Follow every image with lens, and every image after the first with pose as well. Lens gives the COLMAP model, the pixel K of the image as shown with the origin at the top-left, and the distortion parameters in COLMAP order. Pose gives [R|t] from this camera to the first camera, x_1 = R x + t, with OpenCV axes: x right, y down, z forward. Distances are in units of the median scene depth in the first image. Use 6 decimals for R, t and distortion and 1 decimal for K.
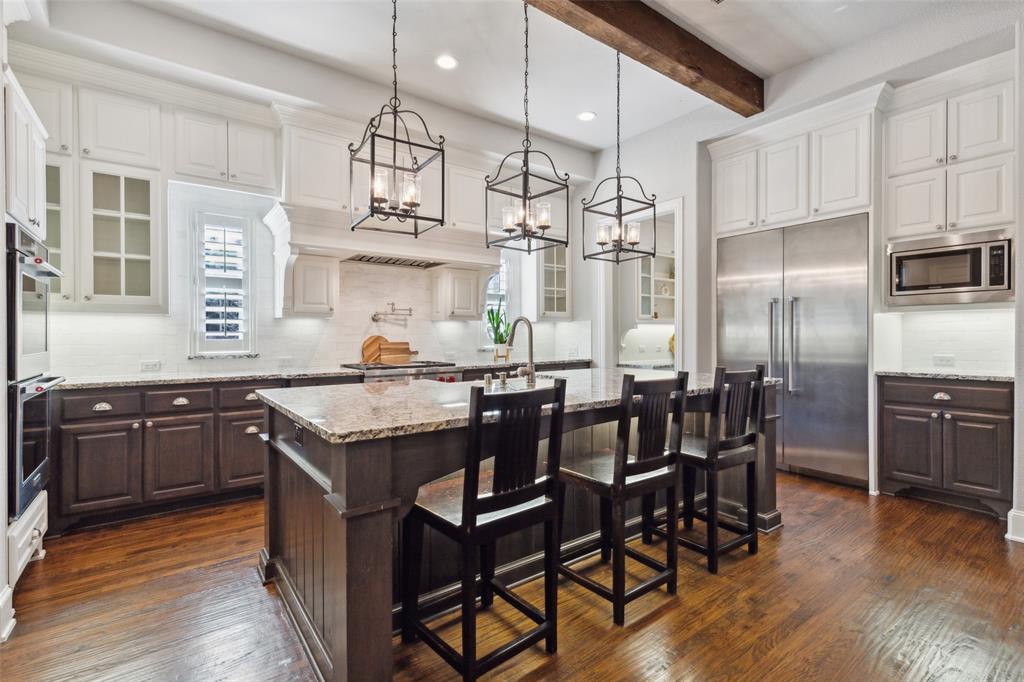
lens RADIAL K [[484.8, 0, 513.0], [0, 484.8, 335.2], [0, 0, 1]] dist [0.026542, -0.000608]
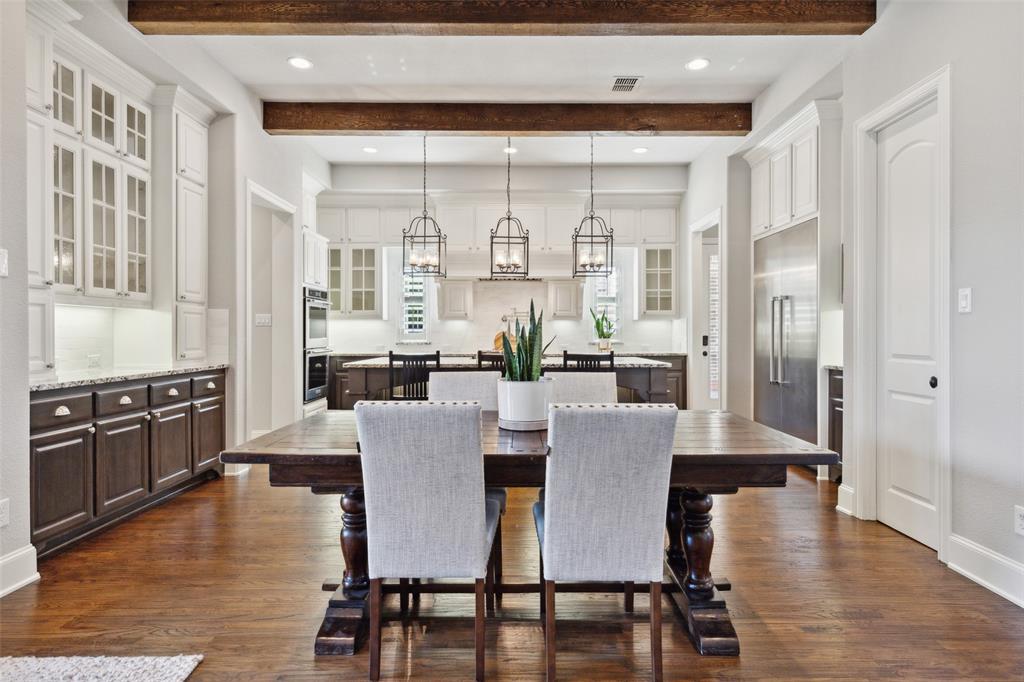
lens RADIAL K [[557.1, 0, 516.1], [0, 557.1, 334.8], [0, 0, 1]] dist [-0.003311, -0.000803]
pose [[0.806141, 0.003962, -0.591710, 0.863504], [-0.002180, 0.999991, 0.003725, 0.005987], [0.591719, -0.001713, 0.806142, -0.360100]]
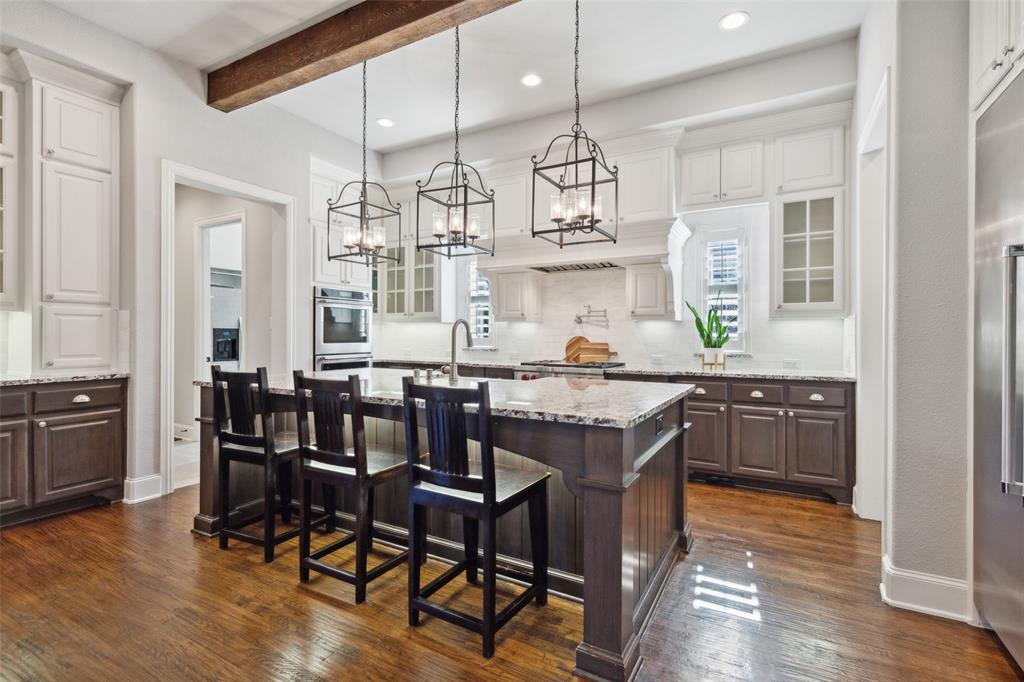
lens RADIAL K [[471.6, 0, 513.8], [0, 471.6, 337.0], [0, 0, 1]] dist [0.001482, -0.000321]
pose [[0.412420, 0.007672, -0.910962, 0.759696], [-0.006391, 0.999964, 0.005528, -0.002791], [0.910971, 0.003542, 0.412454, 0.519844]]
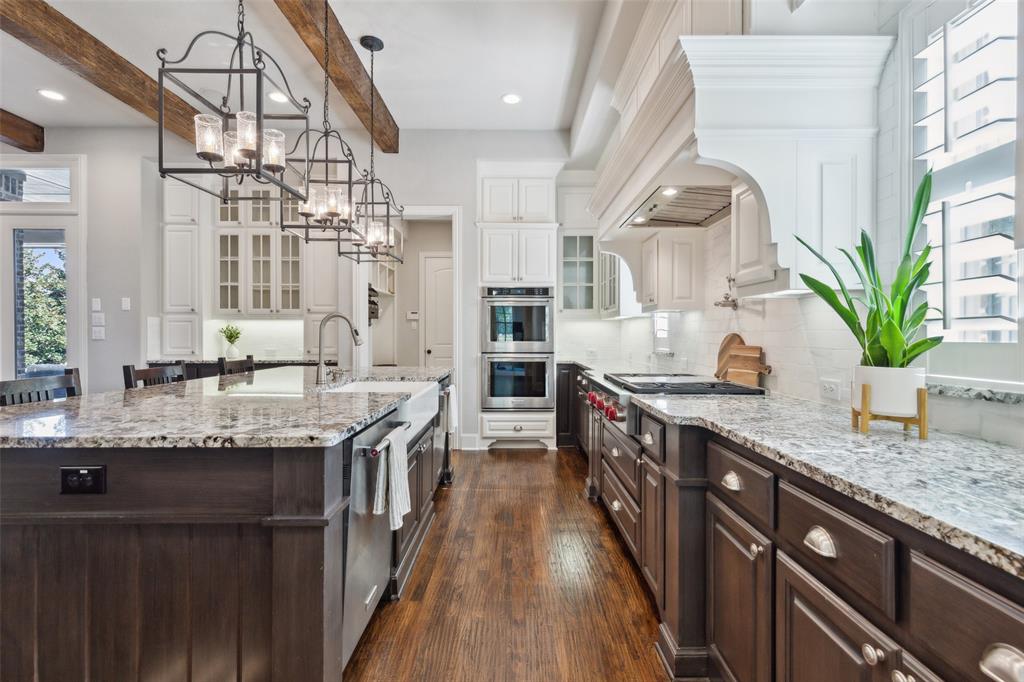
lens RADIAL K [[471.6, 0, 513.8], [0, 471.6, 337.0], [0, 0, 1]] dist [0.001482, -0.000321]
pose [[-0.588234, 0.003913, -0.808681, 0.407476], [-0.002069, 0.999978, 0.006345, 0.003378], [0.808688, 0.005406, -0.588213, 1.360708]]
